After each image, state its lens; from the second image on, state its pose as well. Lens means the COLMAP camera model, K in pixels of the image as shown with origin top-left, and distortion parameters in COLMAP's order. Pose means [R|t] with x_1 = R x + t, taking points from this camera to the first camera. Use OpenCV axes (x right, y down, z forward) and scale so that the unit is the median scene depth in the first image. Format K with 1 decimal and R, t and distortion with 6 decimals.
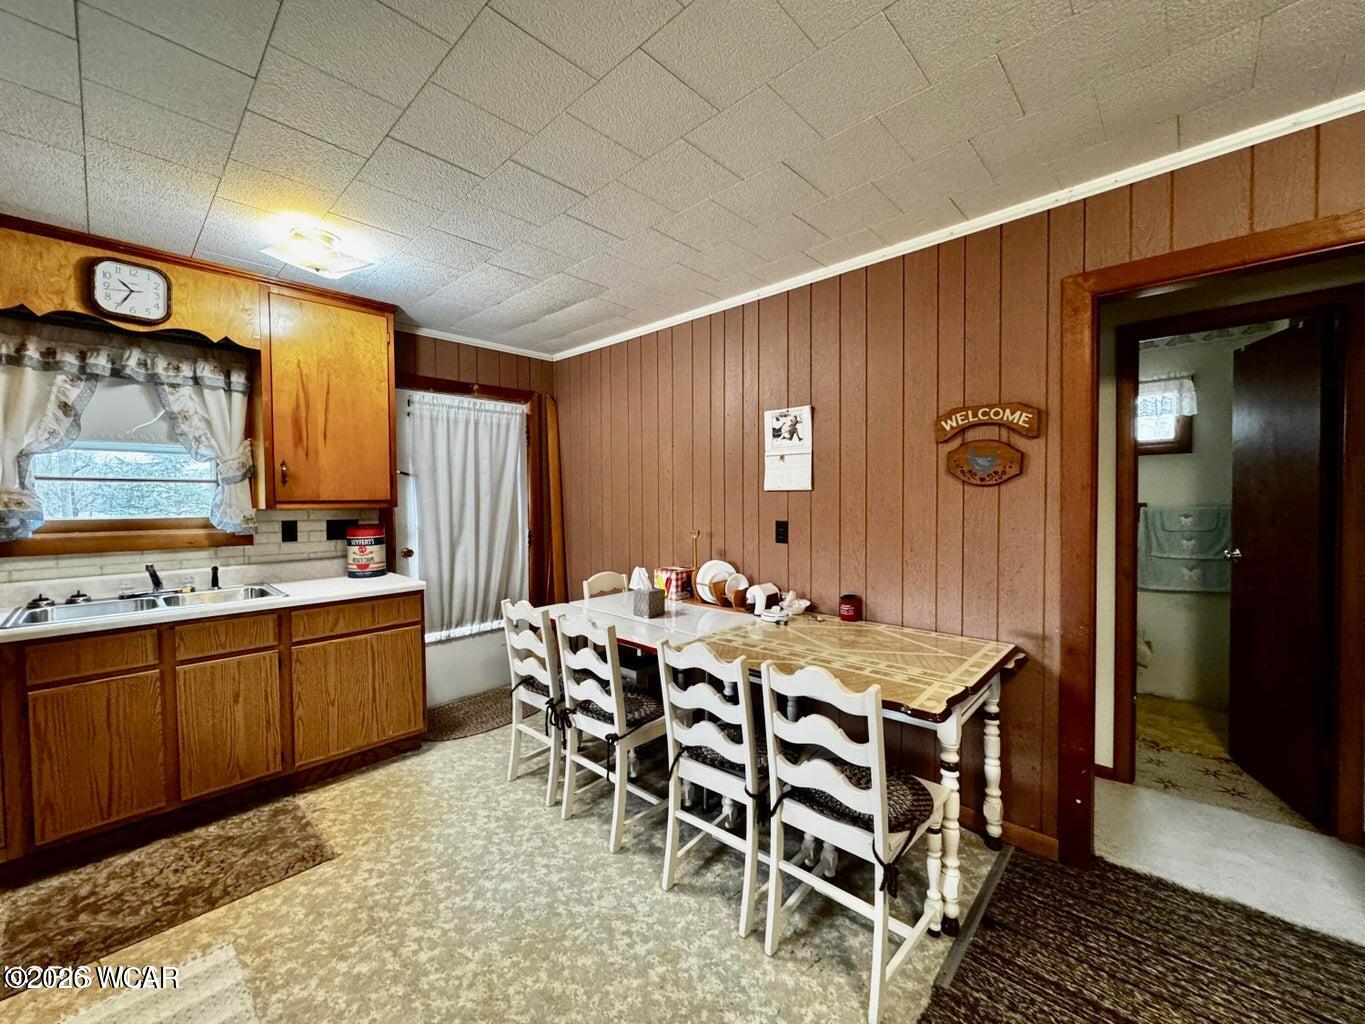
lens RADIAL K [[544.4, 0, 682.5], [0, 544.4, 512.0], [0, 0, 1]] dist [-0.001627, -0.000108]
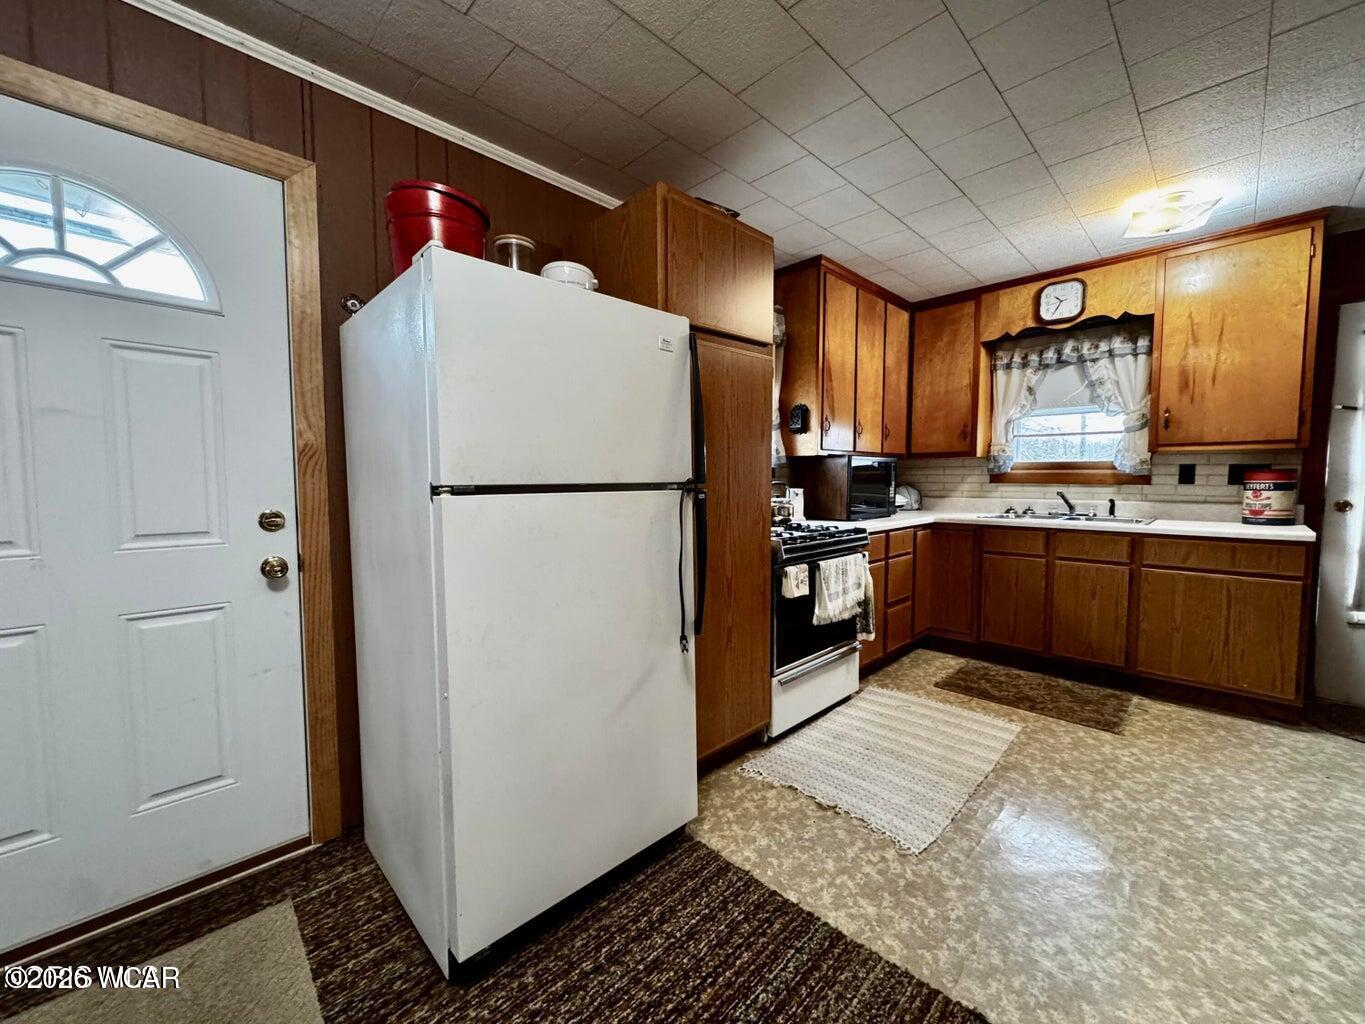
lens RADIAL K [[544.4, 0, 682.5], [0, 544.4, 512.0], [0, 0, 1]] dist [-0.001627, -0.000108]
pose [[-0.038326, 0.069927, -0.996816, 0.431036], [-0.027294, 0.997103, 0.070996, 0.066706], [0.998892, 0.029928, -0.036306, 0.049616]]
